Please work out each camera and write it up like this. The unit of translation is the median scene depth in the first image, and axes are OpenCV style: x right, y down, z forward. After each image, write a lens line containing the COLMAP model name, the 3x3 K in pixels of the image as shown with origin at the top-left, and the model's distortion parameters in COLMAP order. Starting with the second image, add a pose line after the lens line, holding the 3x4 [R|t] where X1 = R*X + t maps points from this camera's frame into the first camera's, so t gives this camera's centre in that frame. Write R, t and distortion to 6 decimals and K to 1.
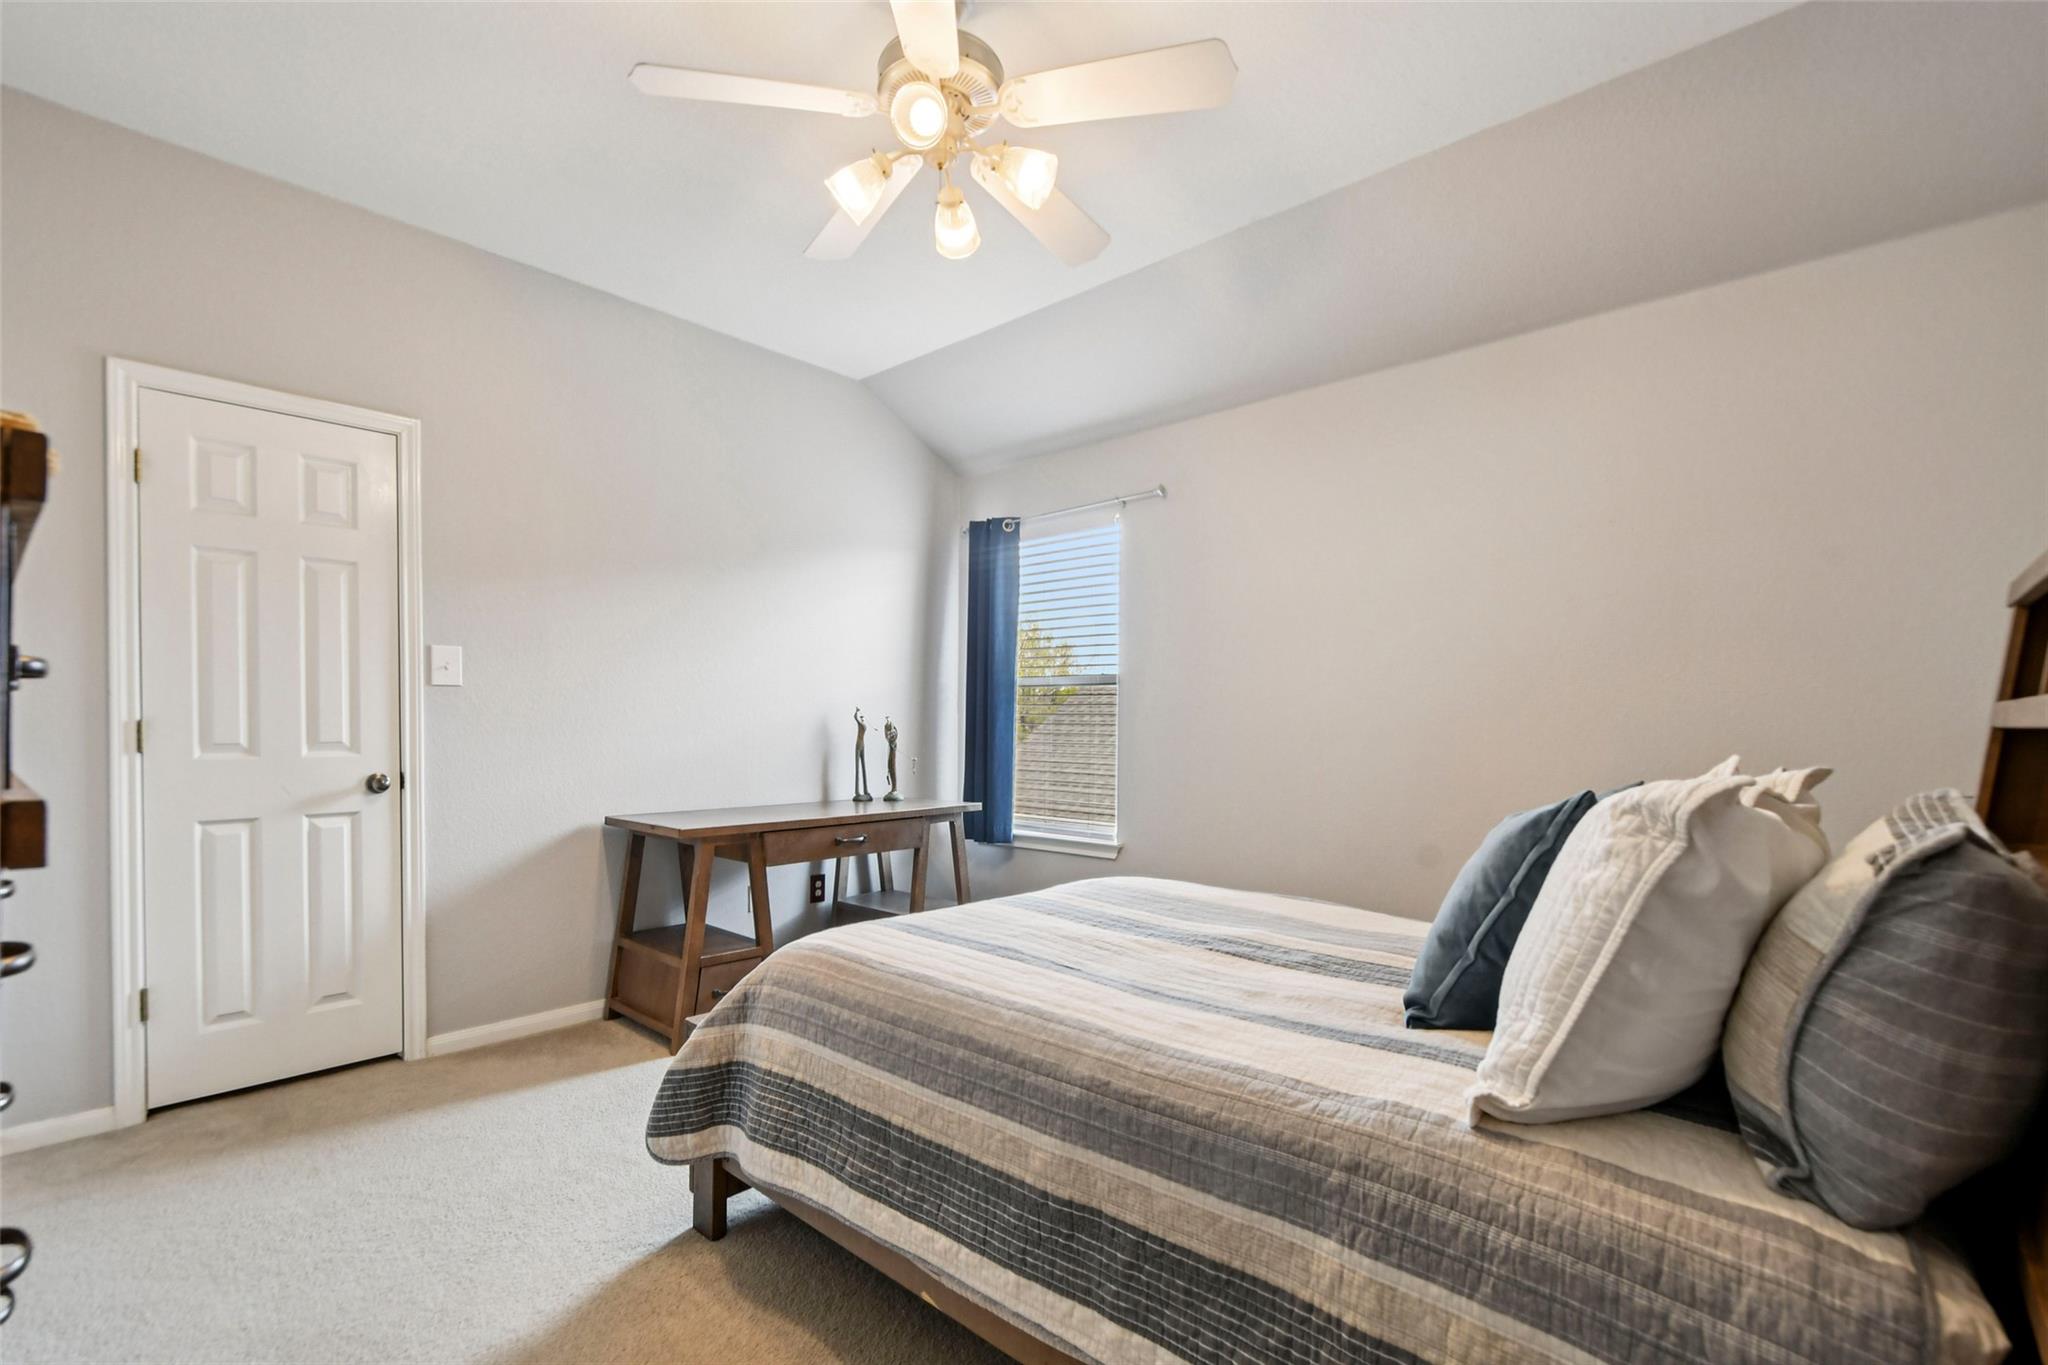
lens RADIAL K [[932.8, 0, 992.6], [0, 932.8, 734.2], [0, 0, 1]] dist [-0.001172, -0.000374]
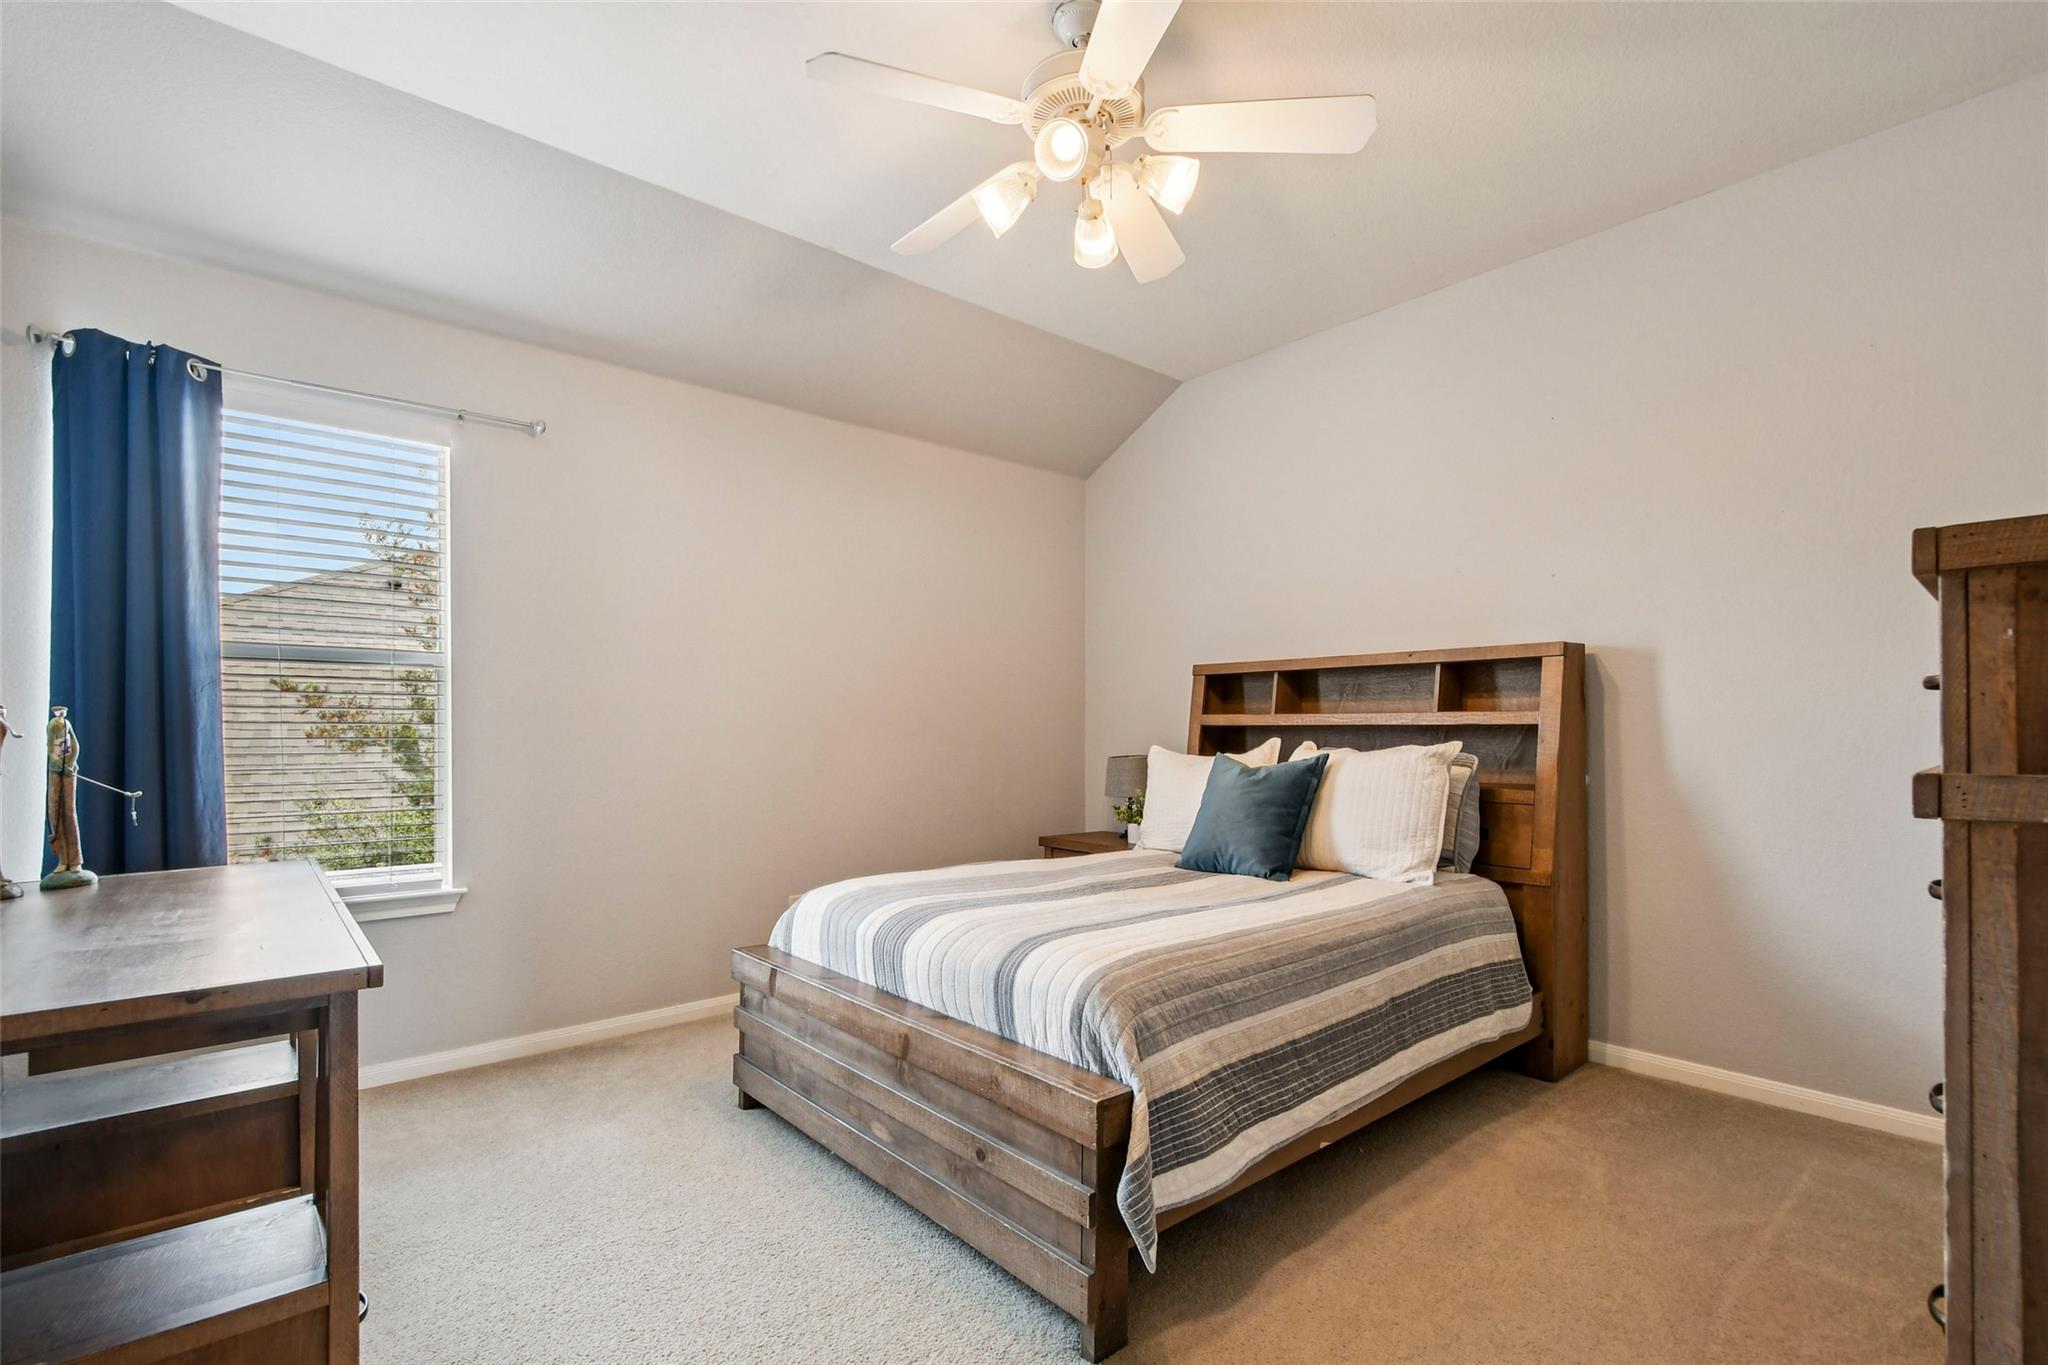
lens RADIAL K [[912.7, 0, 1012.8], [0, 912.7, 734.9], [0, 0, 1]] dist [0.003687, -0.004310]
pose [[0.113291, -0.016457, 0.993426, -1.227315], [0.005816, 0.999857, 0.015900, -0.015401], [-0.993545, 0.003976, 0.113370, 1.107423]]
